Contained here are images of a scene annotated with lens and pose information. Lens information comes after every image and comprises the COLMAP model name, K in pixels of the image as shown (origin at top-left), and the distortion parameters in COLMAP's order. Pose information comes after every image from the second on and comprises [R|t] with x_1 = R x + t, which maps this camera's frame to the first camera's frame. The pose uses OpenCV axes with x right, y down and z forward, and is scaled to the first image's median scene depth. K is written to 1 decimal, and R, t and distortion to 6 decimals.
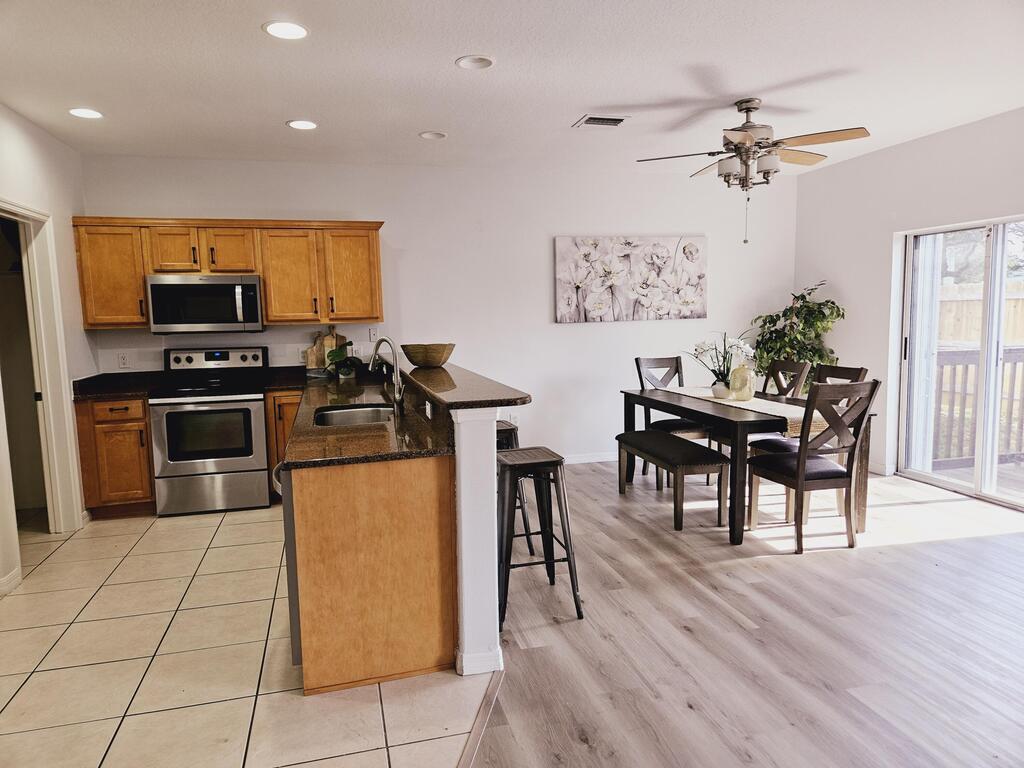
lens RADIAL K [[676.3, 0, 512.0], [0, 676.3, 384.0], [0, 0, 1]] dist [0.090448, -0.080178]
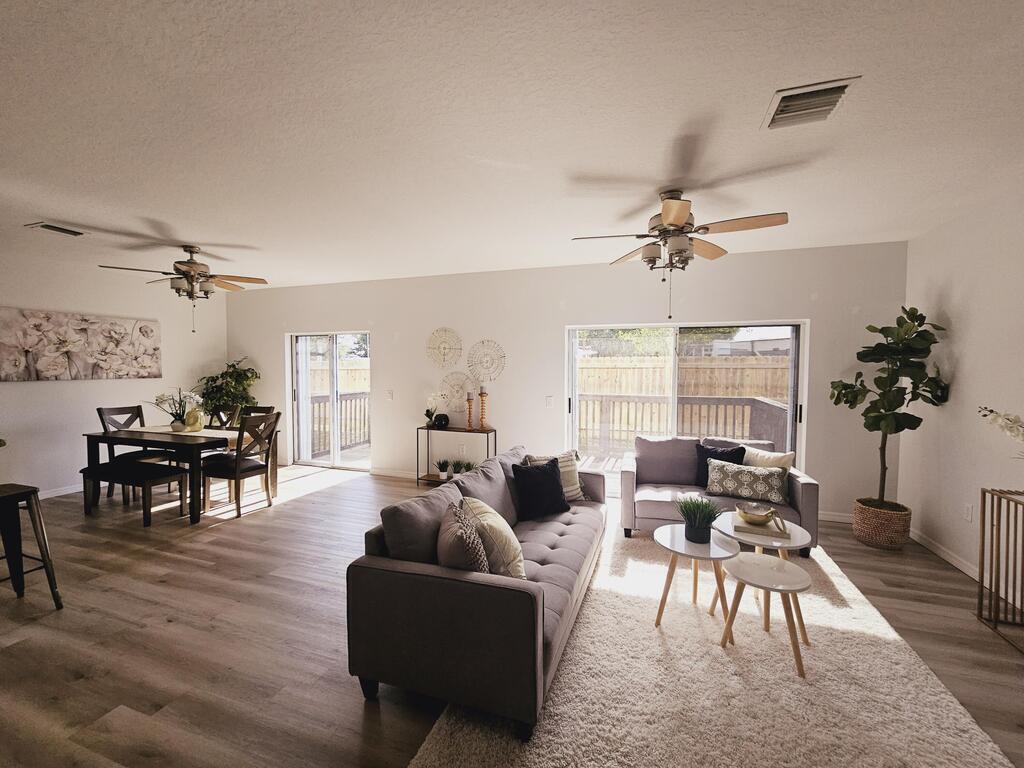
lens RADIAL K [[418.5, 0, 512.0], [0, 418.5, 384.0], [0, 0, 1]] dist [-0.004065, 0.000726]
pose [[0.550405, -0.006875, 0.834870, -0.055698], [0.073660, 0.996467, -0.040356, 0.007631], [-0.831642, 0.083709, 0.548967, -0.123514]]
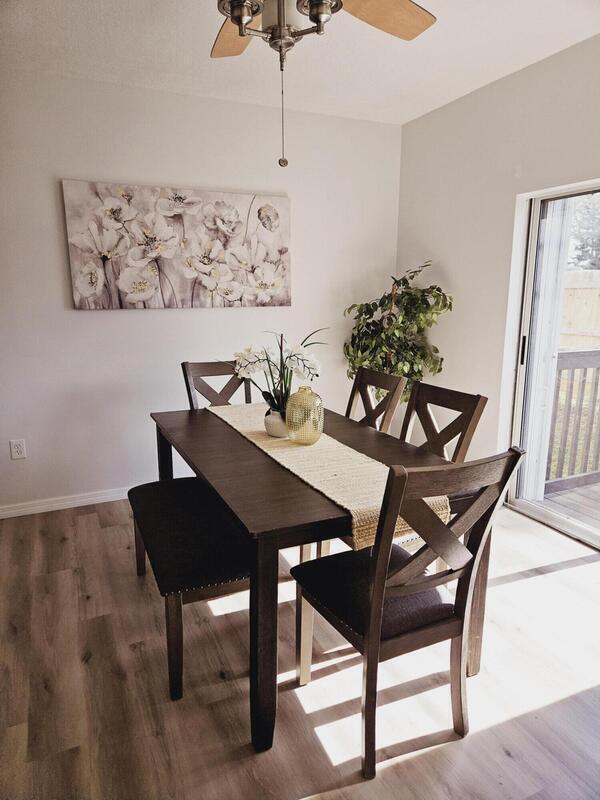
lens RADIAL K [[528.4, 0, 300.0], [0, 528.4, 400.0], [0, 0, 1]] dist [0.090448, -0.080178]
pose [[0.982942, -0.019819, 0.182846, 0.234676], [0.002268, 0.995407, 0.095705, -0.060821], [-0.183903, -0.093658, 0.978472, 0.501663]]
